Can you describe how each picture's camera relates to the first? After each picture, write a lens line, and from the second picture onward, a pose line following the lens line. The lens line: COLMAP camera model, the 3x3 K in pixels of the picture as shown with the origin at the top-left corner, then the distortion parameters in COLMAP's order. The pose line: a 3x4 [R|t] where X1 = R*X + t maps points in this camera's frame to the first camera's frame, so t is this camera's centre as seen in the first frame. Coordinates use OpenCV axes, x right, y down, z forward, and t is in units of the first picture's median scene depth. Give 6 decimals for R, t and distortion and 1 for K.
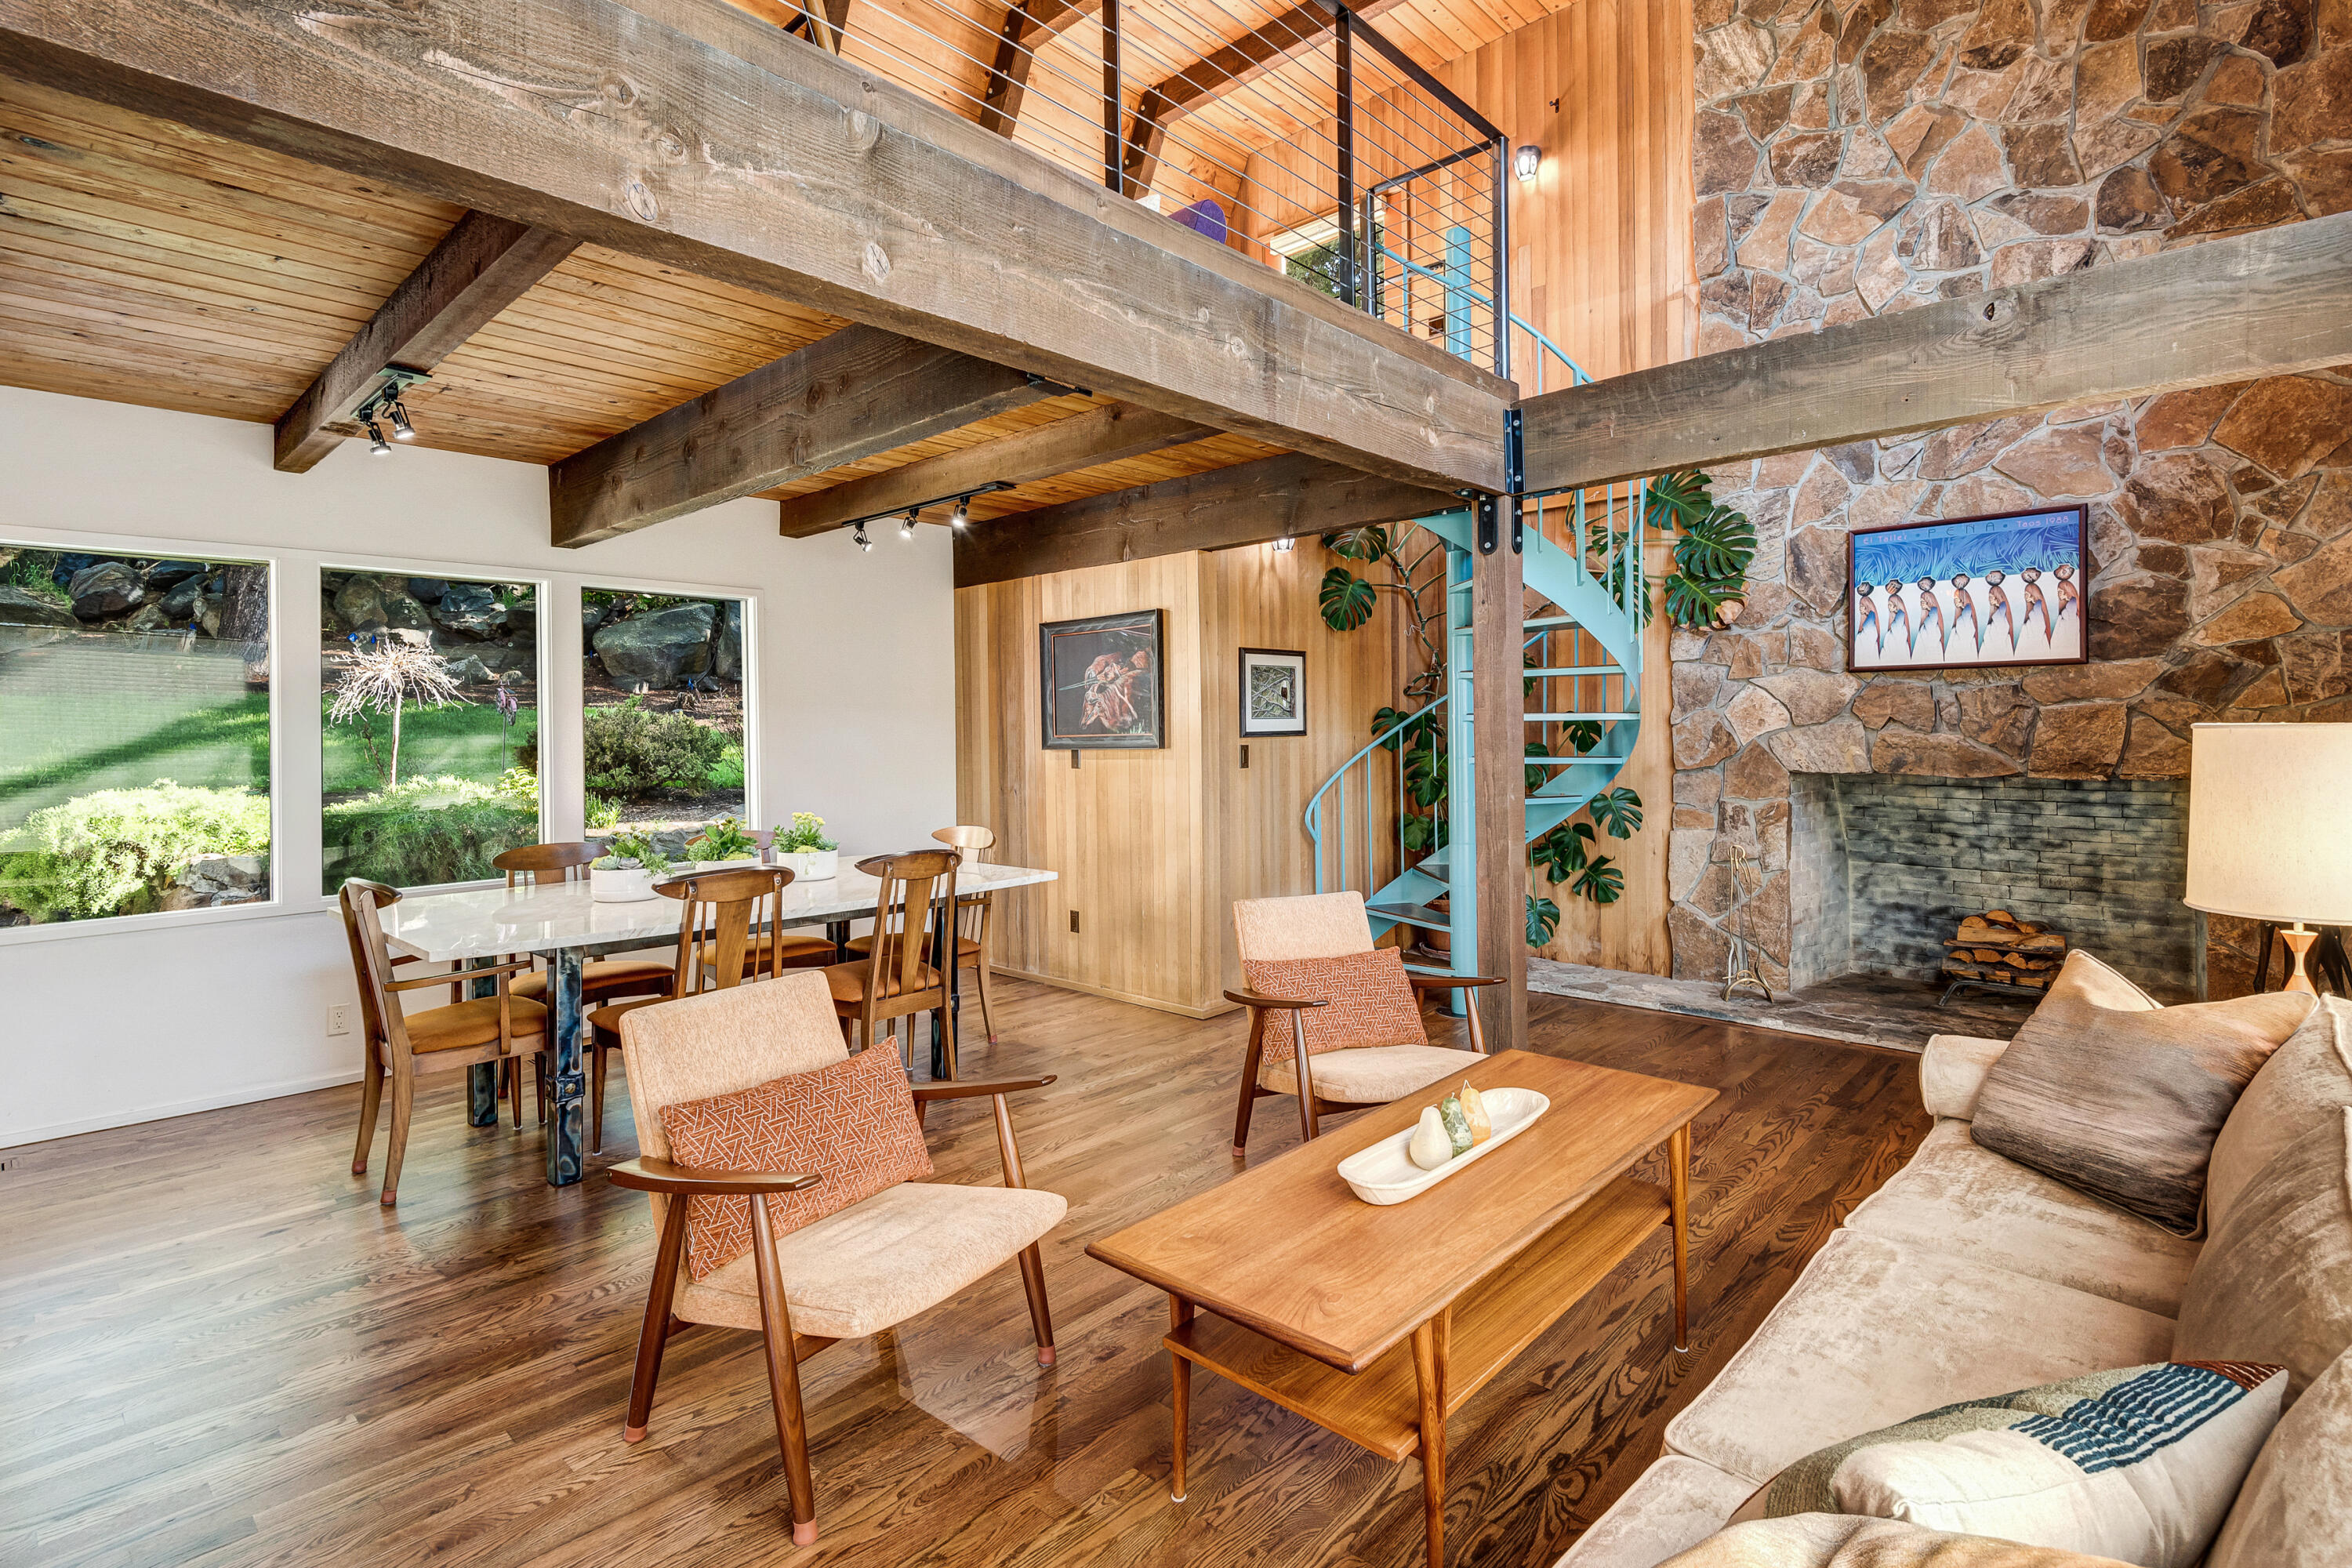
lens RADIAL K [[1123.1, 0, 1181.1], [0, 1123.1, 729.8], [0, 0, 1]] dist [0.040046, -0.013962]
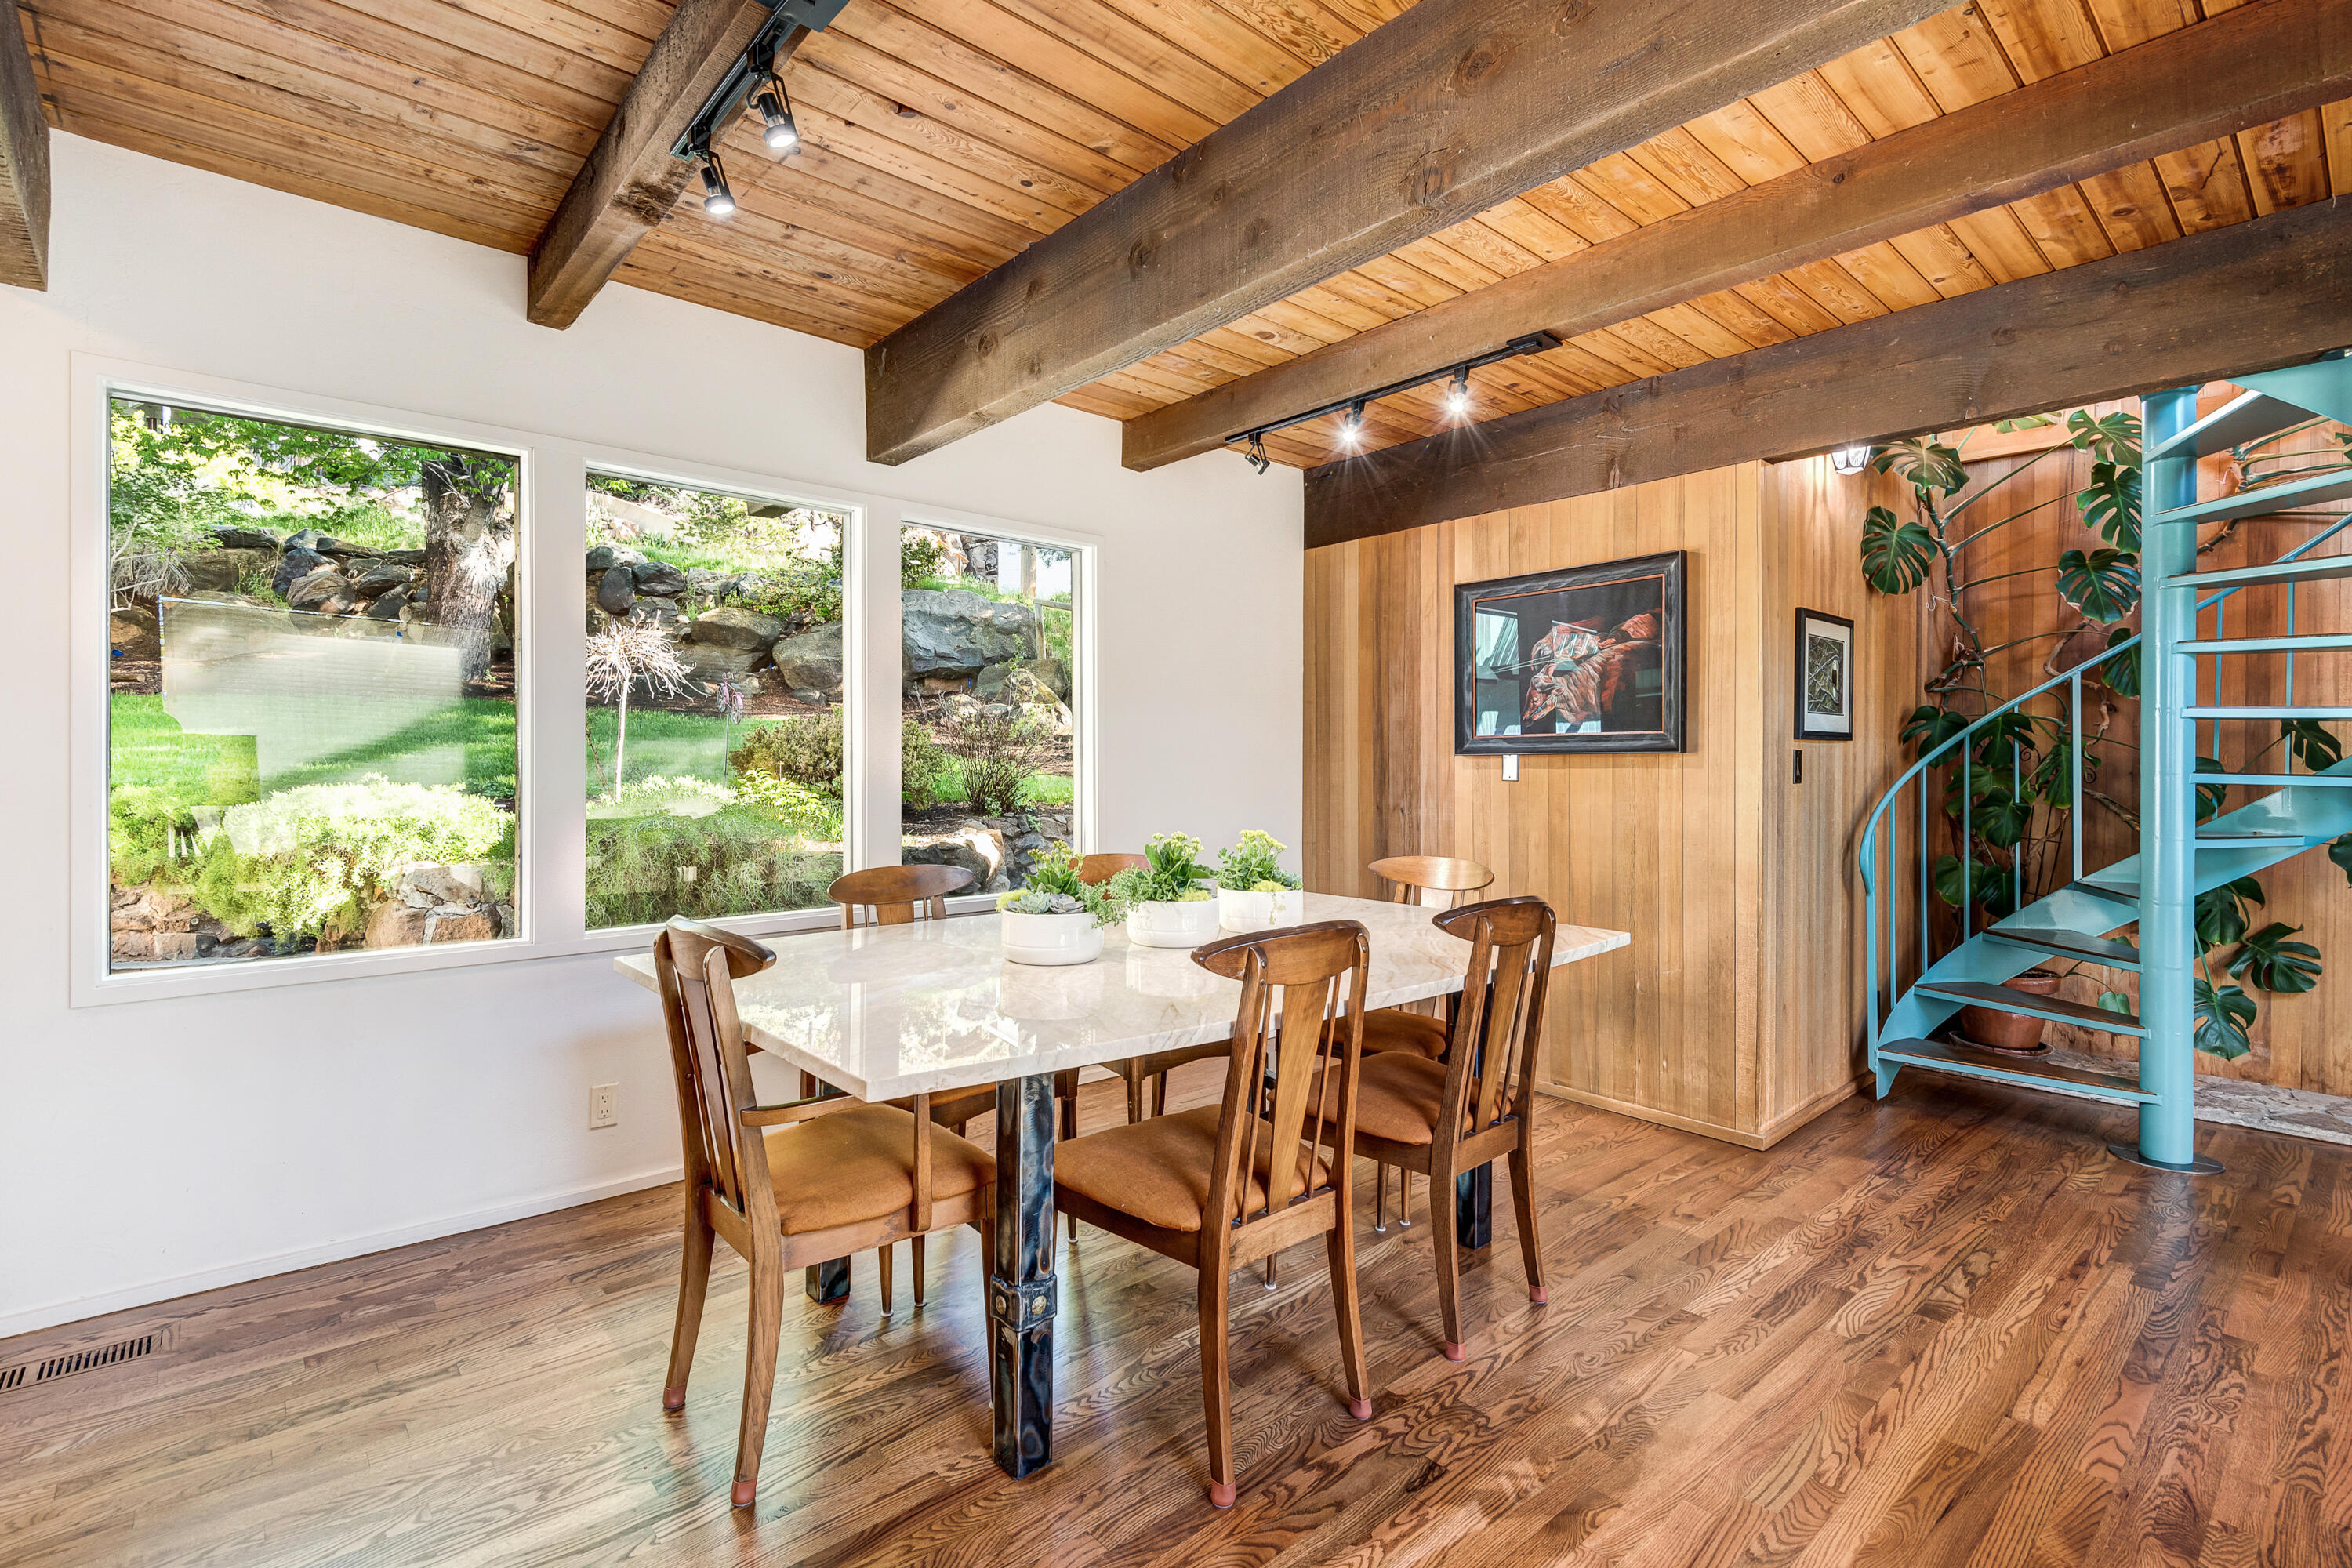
lens RADIAL K [[1090.3, 0, 1178.0], [0, 1090.3, 768.1], [0, 0, 1]] dist [0.058963, -0.029296]
pose [[0.995138, 0.019254, -0.096587, -0.249389], [-0.018520, 0.999792, 0.008497, 0.025245], [0.096731, -0.006667, 0.995288, 0.274682]]
